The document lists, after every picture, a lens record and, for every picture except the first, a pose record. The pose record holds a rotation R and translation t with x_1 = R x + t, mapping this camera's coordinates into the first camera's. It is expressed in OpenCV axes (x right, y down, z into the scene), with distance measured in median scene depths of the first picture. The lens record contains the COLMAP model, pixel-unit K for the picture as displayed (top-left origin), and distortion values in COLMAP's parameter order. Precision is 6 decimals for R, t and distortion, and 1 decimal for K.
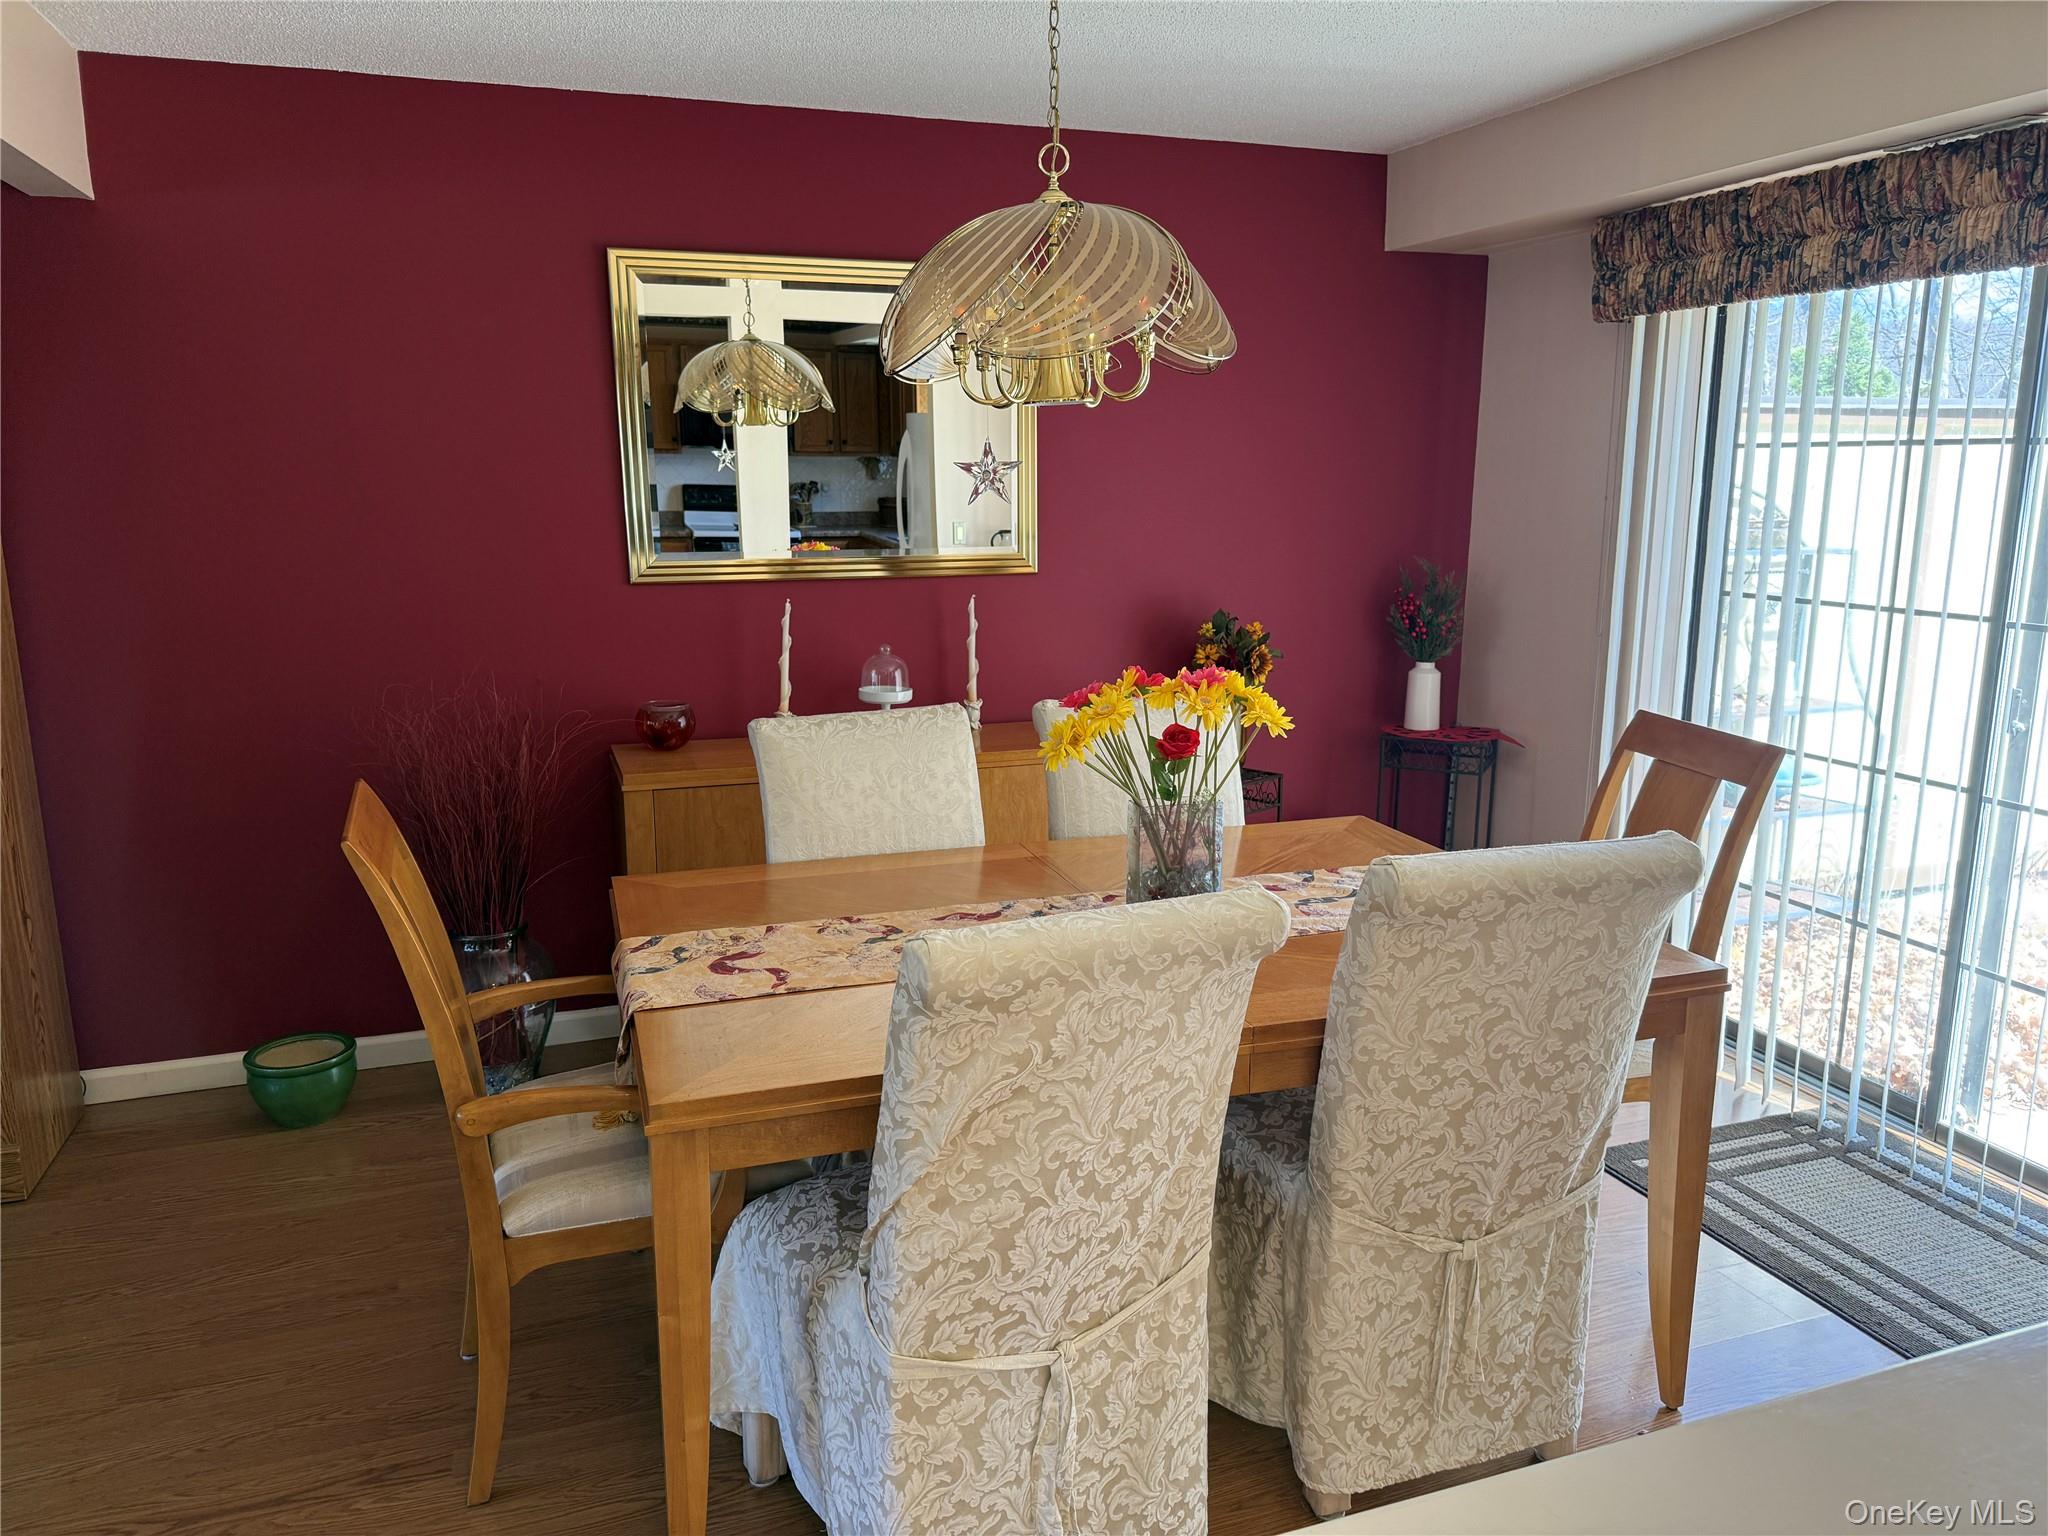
lens RADIAL K [[1464.9, 0, 1015.3], [0, 1464.9, 772.8], [0, 0, 1]] dist [0.049286, -0.059716]
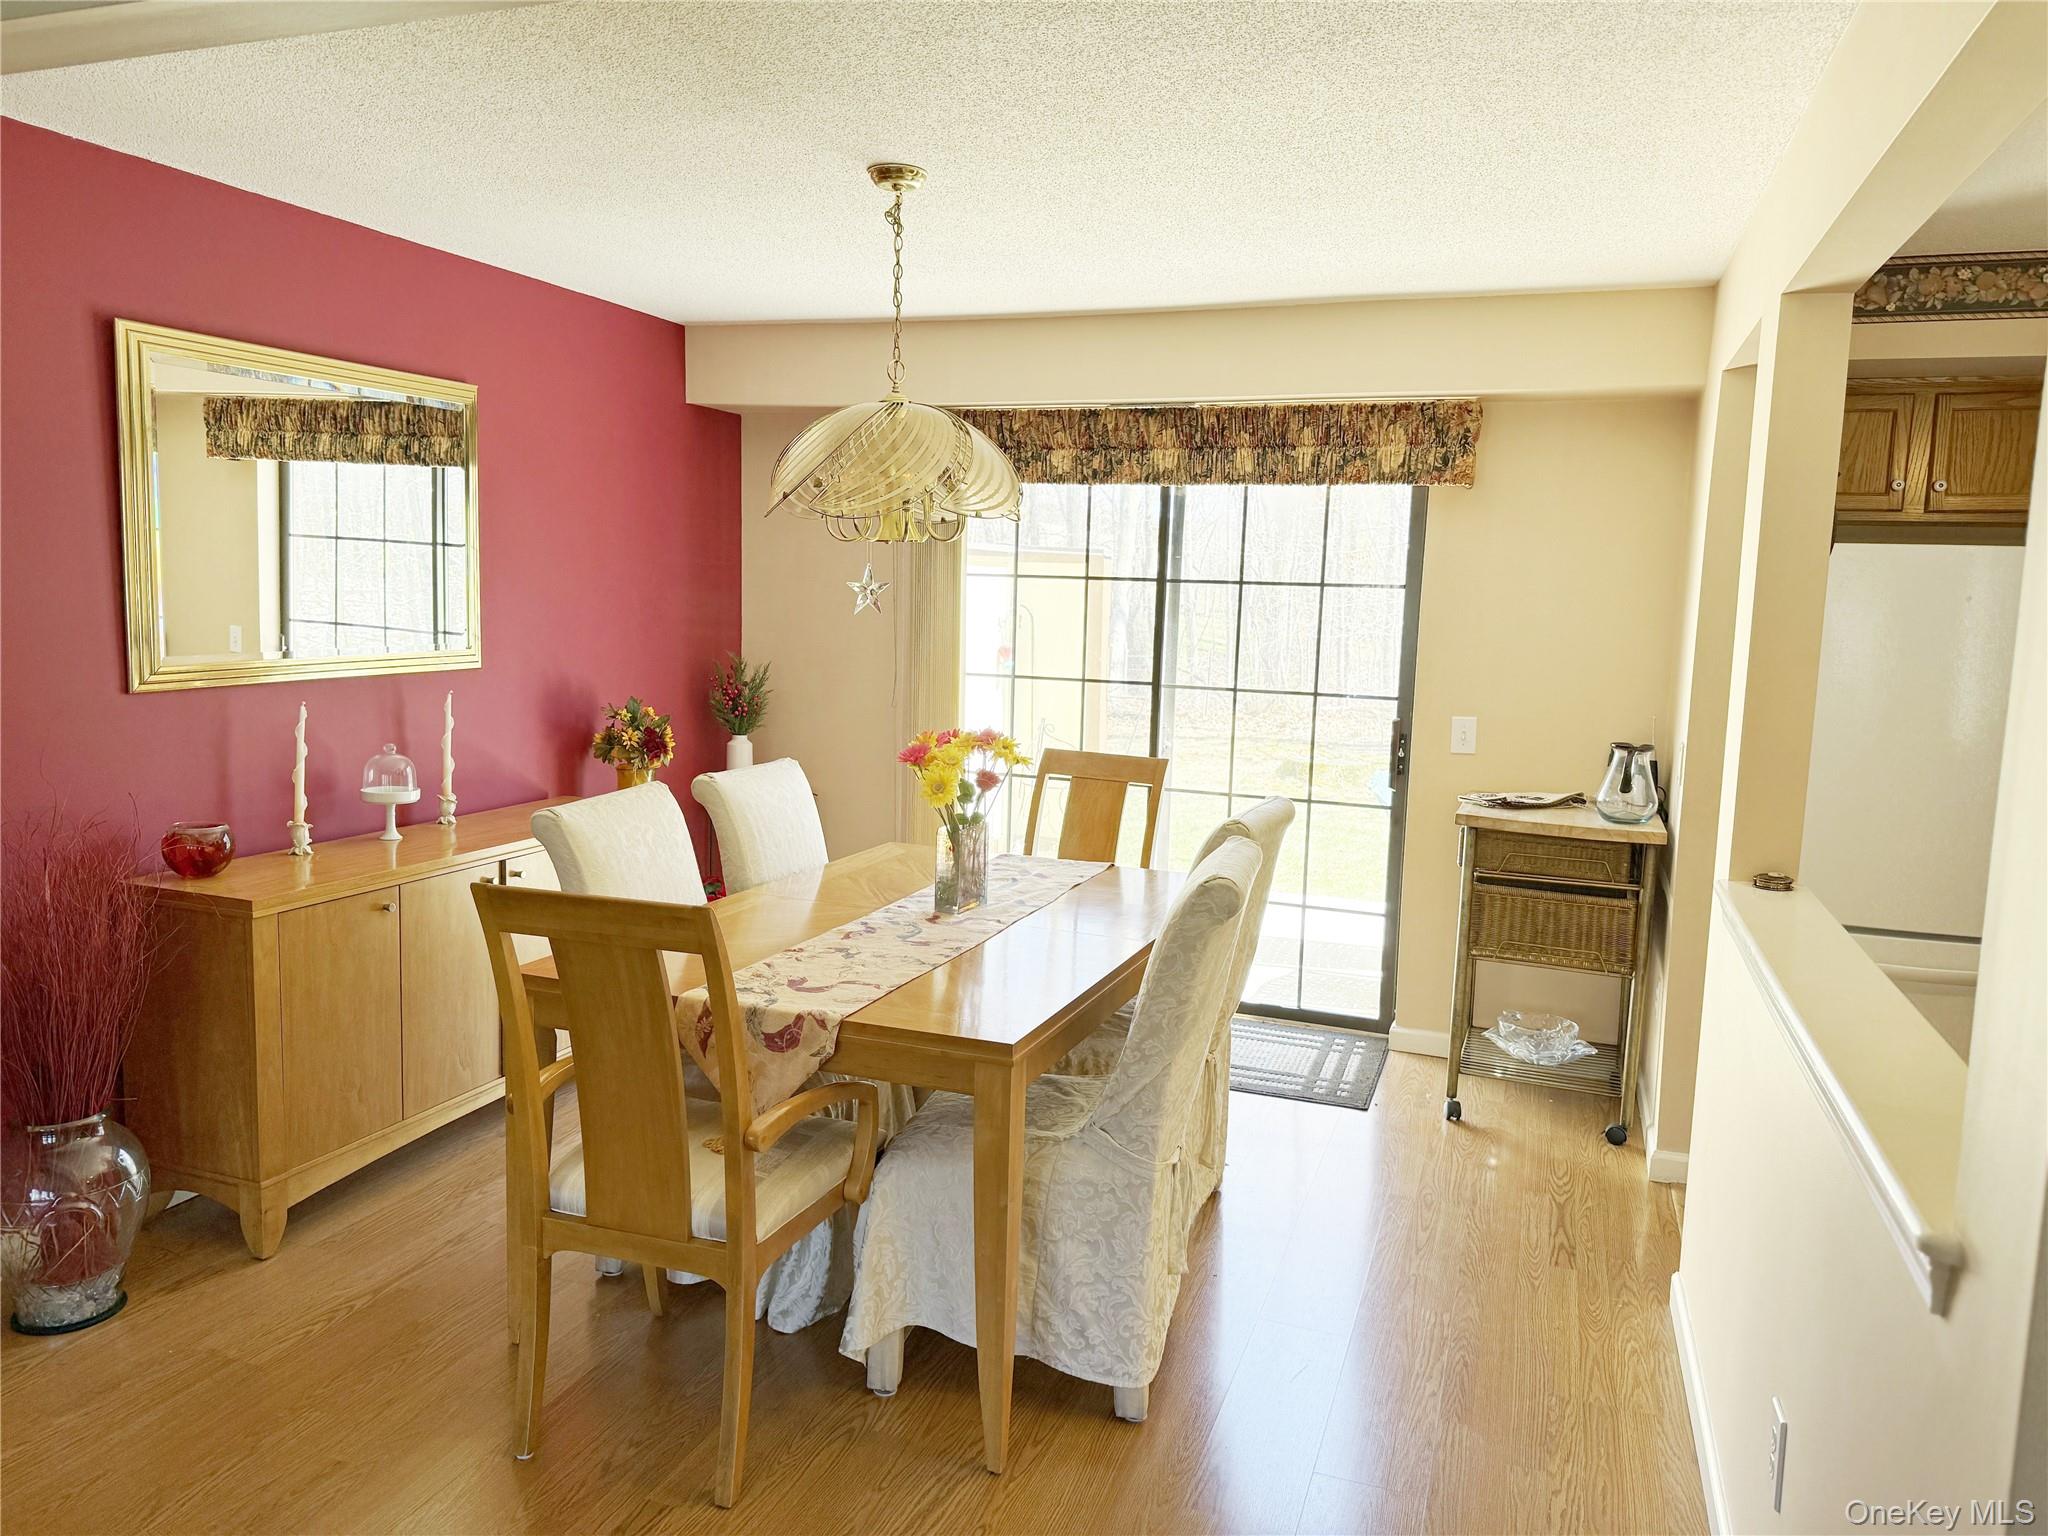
lens RADIAL K [[1511.0, 0, 1013.1], [0, 1511.0, 769.4], [0, 0, 1]] dist [0.053041, -0.068600]
pose [[0.635269, -0.076631, 0.768480, -0.785076], [0.124808, 0.992172, -0.004236, -0.018453], [-0.762139, 0.098603, 0.639860, 0.023387]]
